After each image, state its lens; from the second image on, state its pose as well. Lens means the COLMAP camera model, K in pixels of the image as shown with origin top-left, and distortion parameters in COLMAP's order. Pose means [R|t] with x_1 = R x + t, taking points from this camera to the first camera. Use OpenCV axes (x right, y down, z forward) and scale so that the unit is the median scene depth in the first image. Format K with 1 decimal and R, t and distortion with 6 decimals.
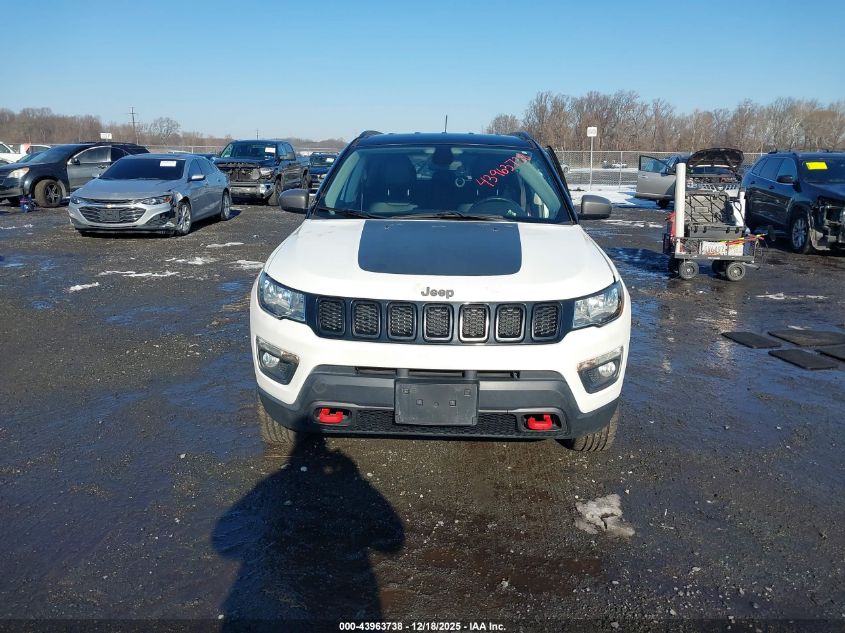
lens RADIAL K [[708.0, 0, 482.6], [0, 708.0, 291.1], [0, 0, 1]] dist [0.003606, 0.002094]
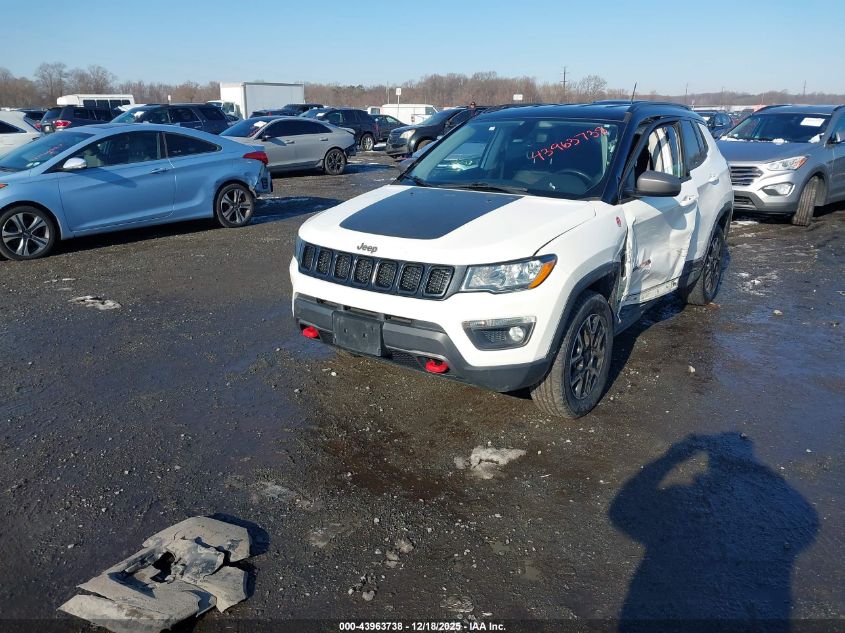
lens RADIAL K [[717.6, 0, 428.2], [0, 717.6, 315.6], [0, 0, 1]] dist [0.003576, 0.006499]
pose [[0.812655, 0.145915, -0.564182, 0.535870], [-0.096495, 0.988473, 0.116657, -0.027074], [0.574701, -0.040361, 0.817368, 0.011271]]
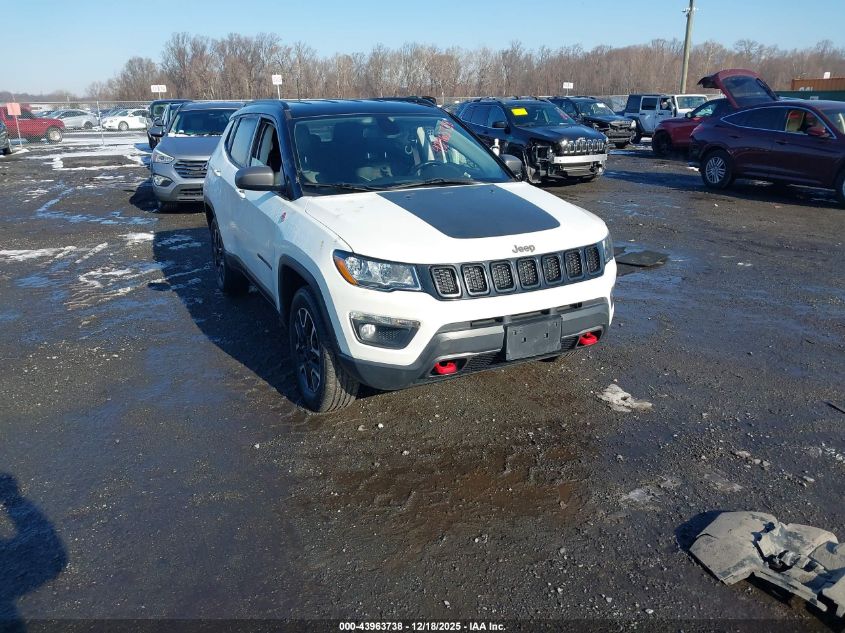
lens RADIAL K [[717.6, 0, 428.2], [0, 717.6, 315.6], [0, 0, 1]] dist [0.003576, 0.006499]
pose [[0.862377, -0.168953, 0.477243, -0.568964], [0.114028, 0.983270, 0.142047, -0.055141], [-0.493258, -0.068079, 0.867215, 0.006849]]
